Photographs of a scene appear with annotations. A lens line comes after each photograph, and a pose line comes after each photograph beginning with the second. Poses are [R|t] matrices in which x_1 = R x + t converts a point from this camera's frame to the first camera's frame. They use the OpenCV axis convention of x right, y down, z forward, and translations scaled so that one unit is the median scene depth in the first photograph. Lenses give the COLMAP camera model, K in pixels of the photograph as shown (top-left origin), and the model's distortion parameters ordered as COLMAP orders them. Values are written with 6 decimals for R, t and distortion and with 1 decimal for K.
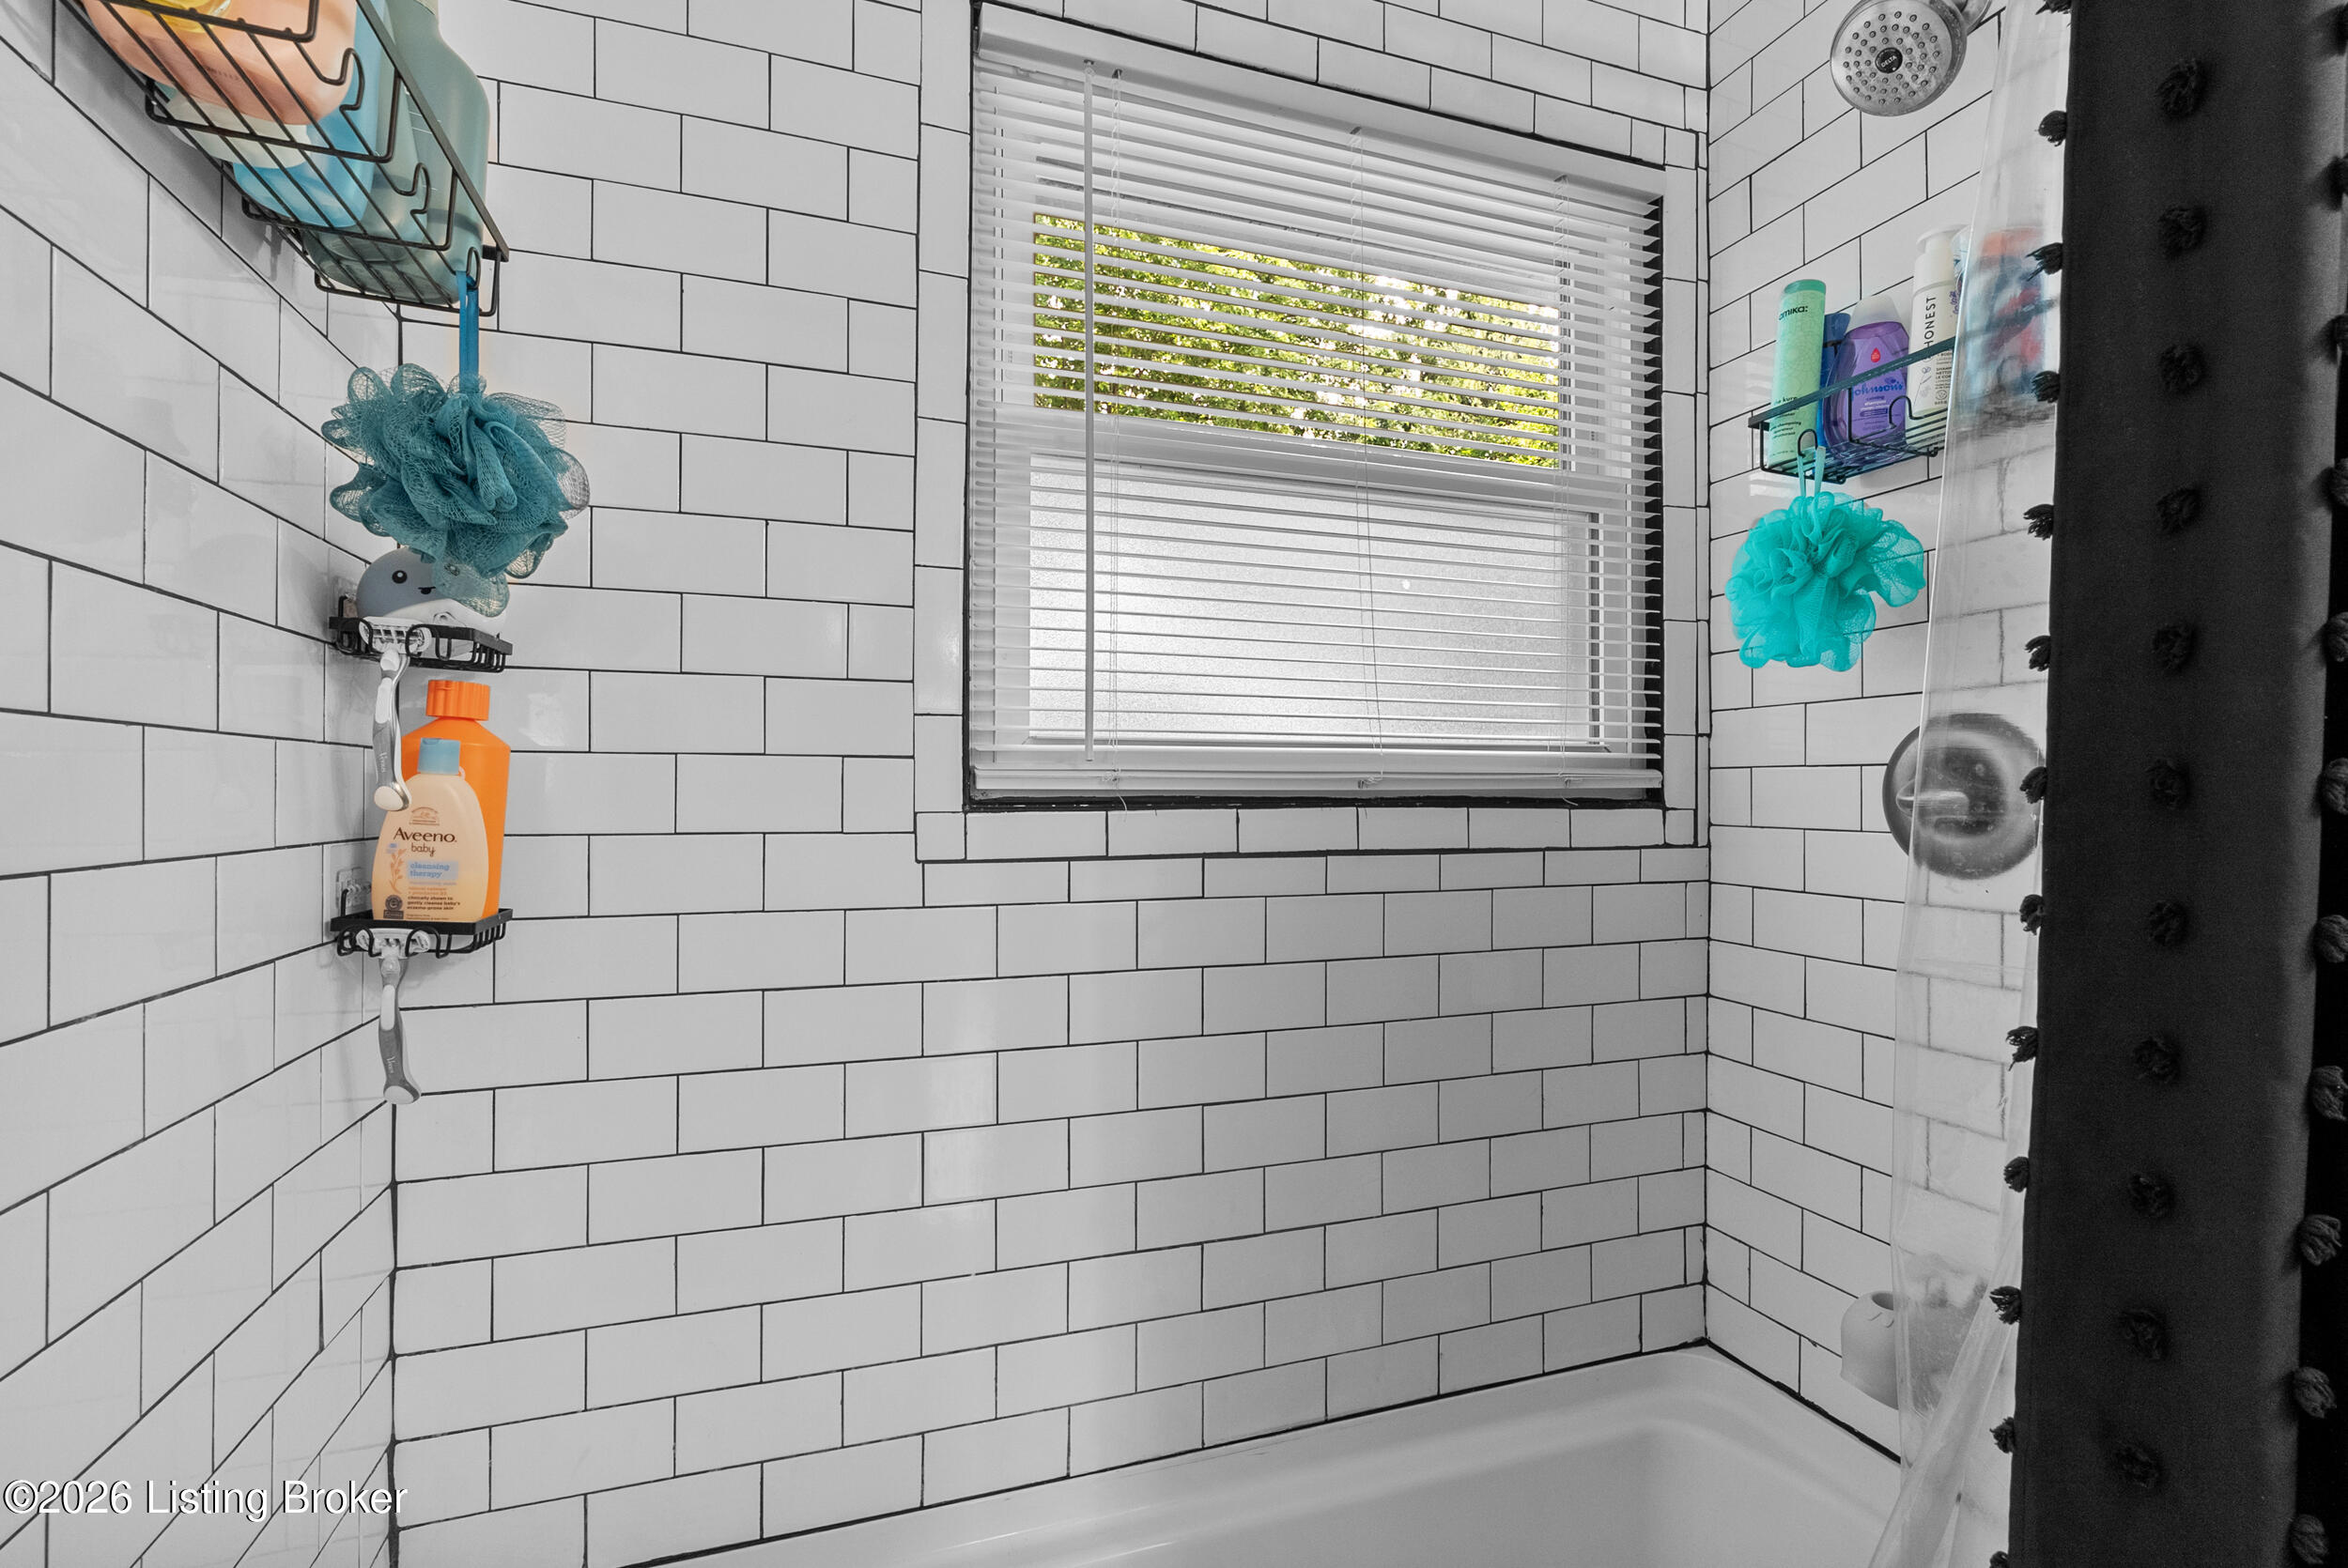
lens RADIAL K [[1058.4, 0, 1178.4], [0, 1058.4, 787.9], [0, 0, 1]] dist [-0.004619, -0.000347]
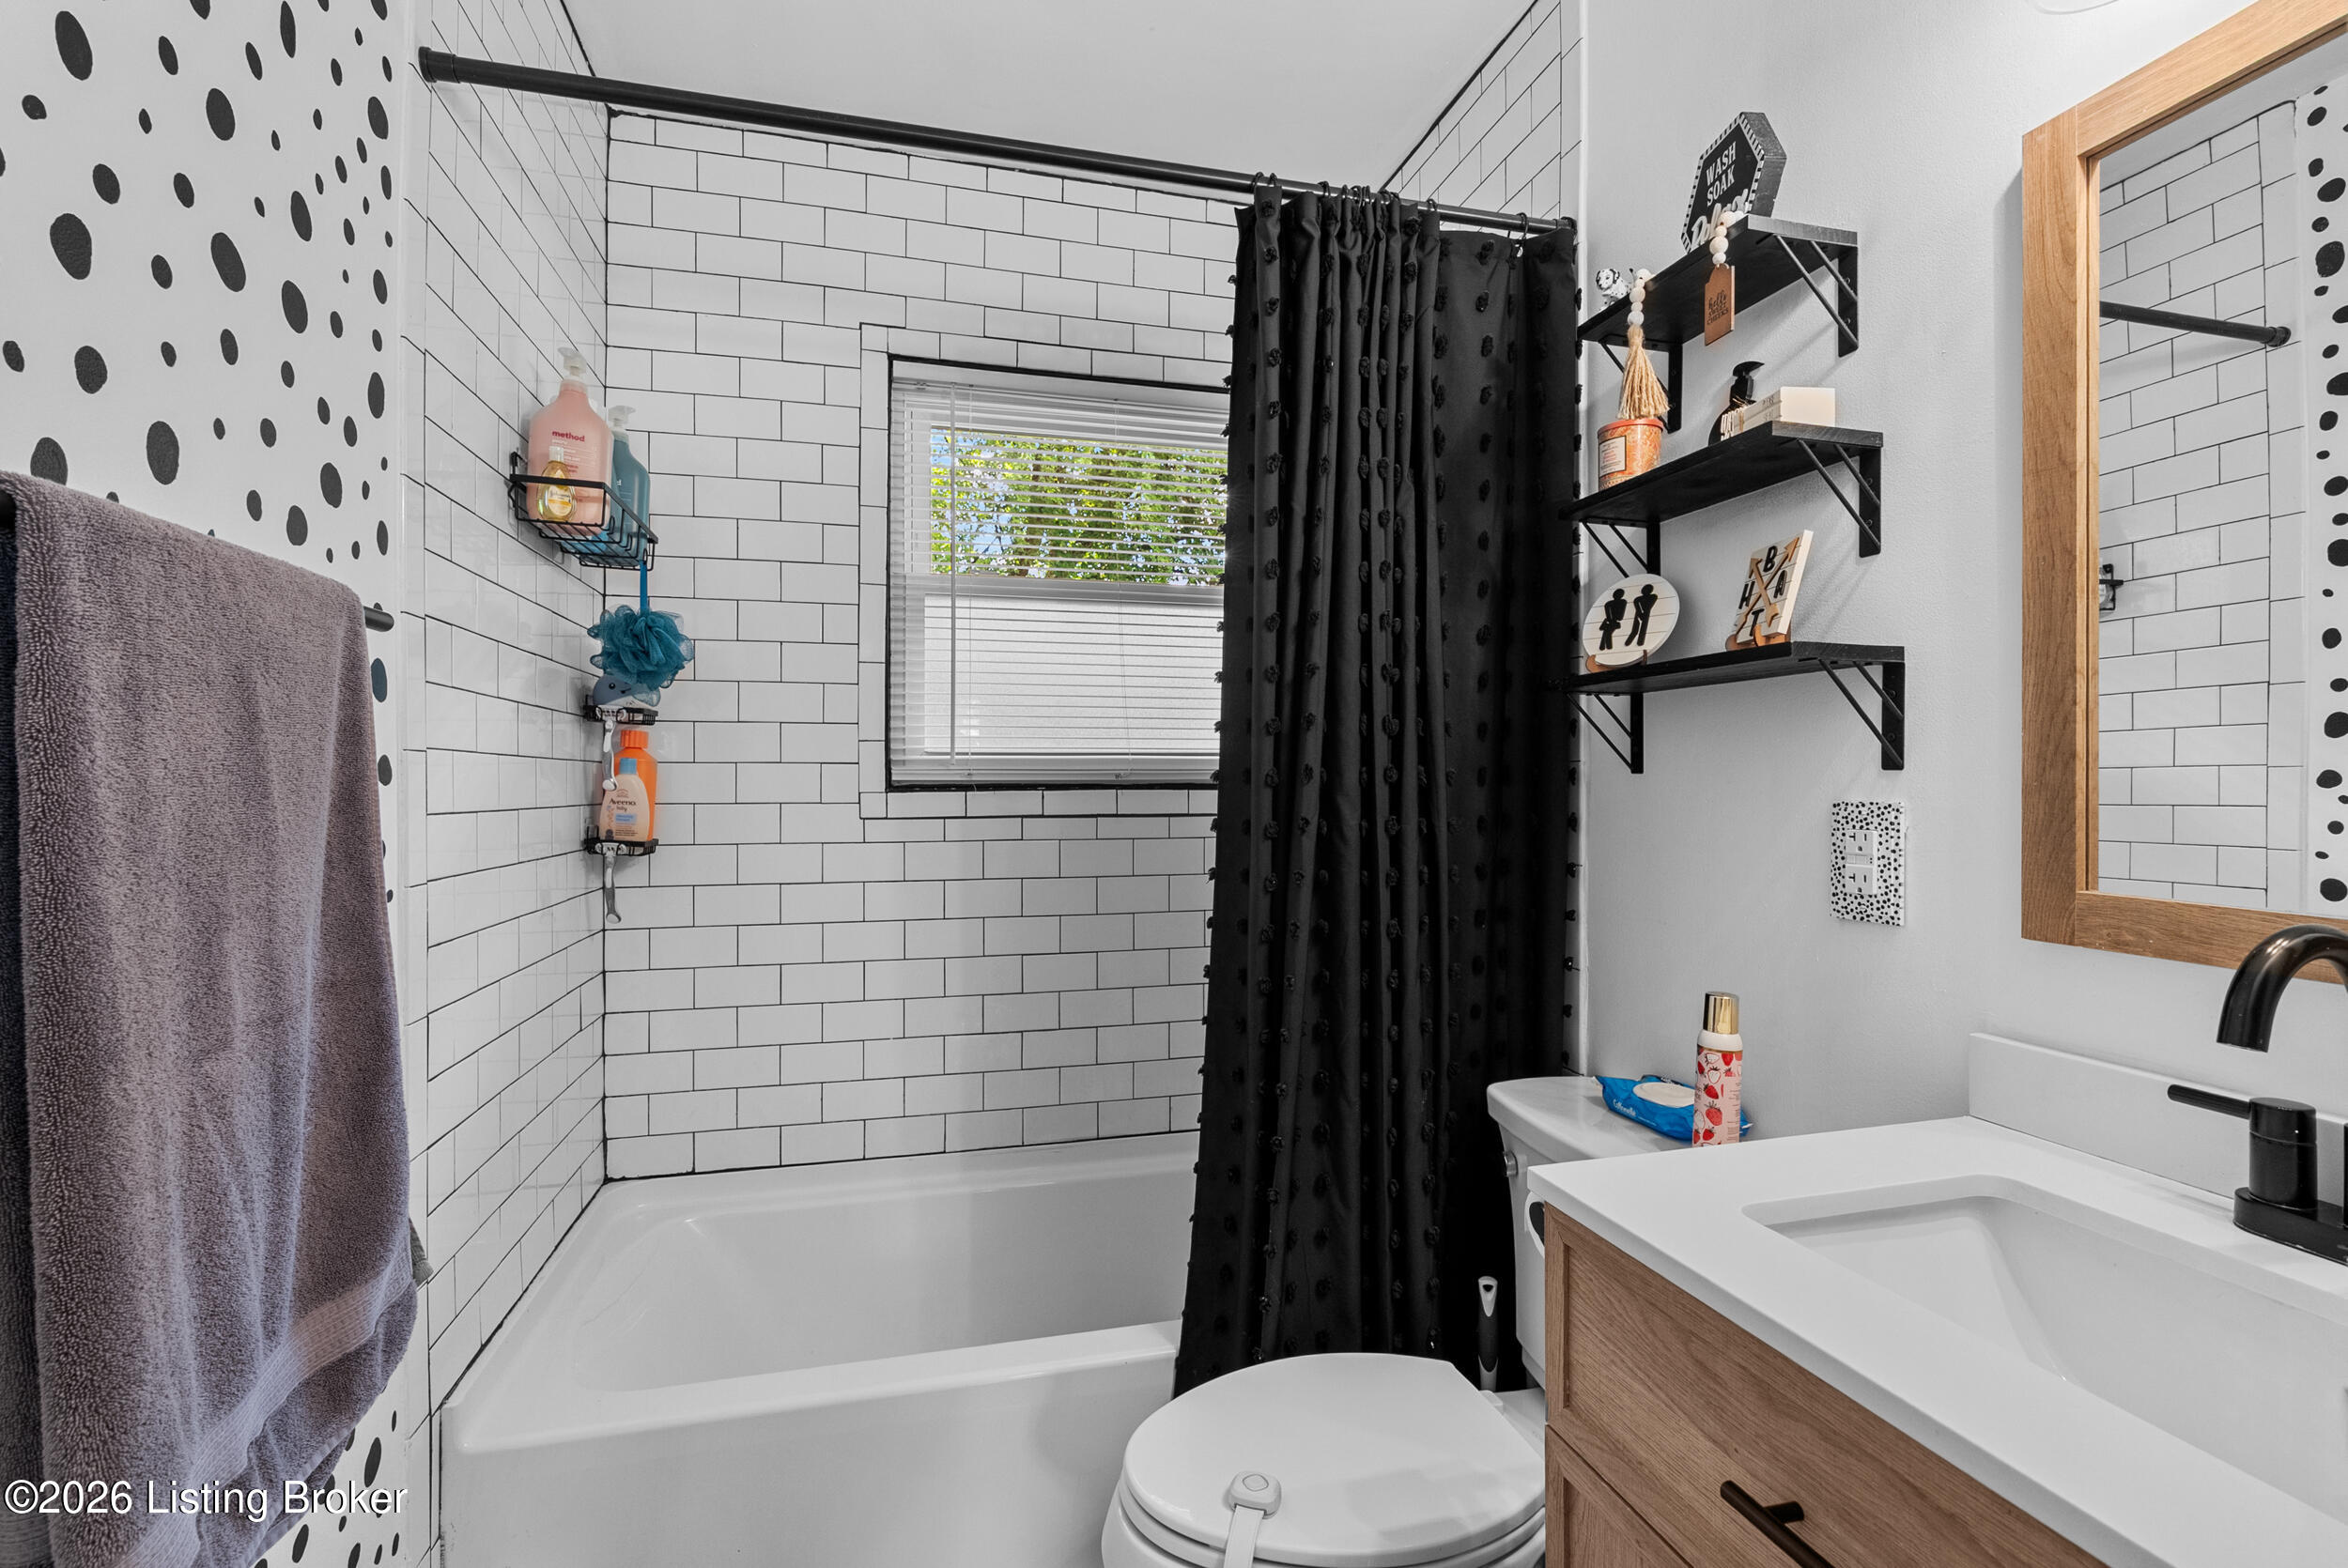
lens RADIAL K [[1069.8, 0, 1181.3], [0, 1069.8, 781.1], [0, 0, 1]] dist [-0.005705, 0.004031]
pose [[0.996870, -0.003546, -0.078984, 0.488675], [0.003778, 0.999989, 0.002787, -0.000495], [0.078973, -0.003076, 0.996872, -0.885187]]
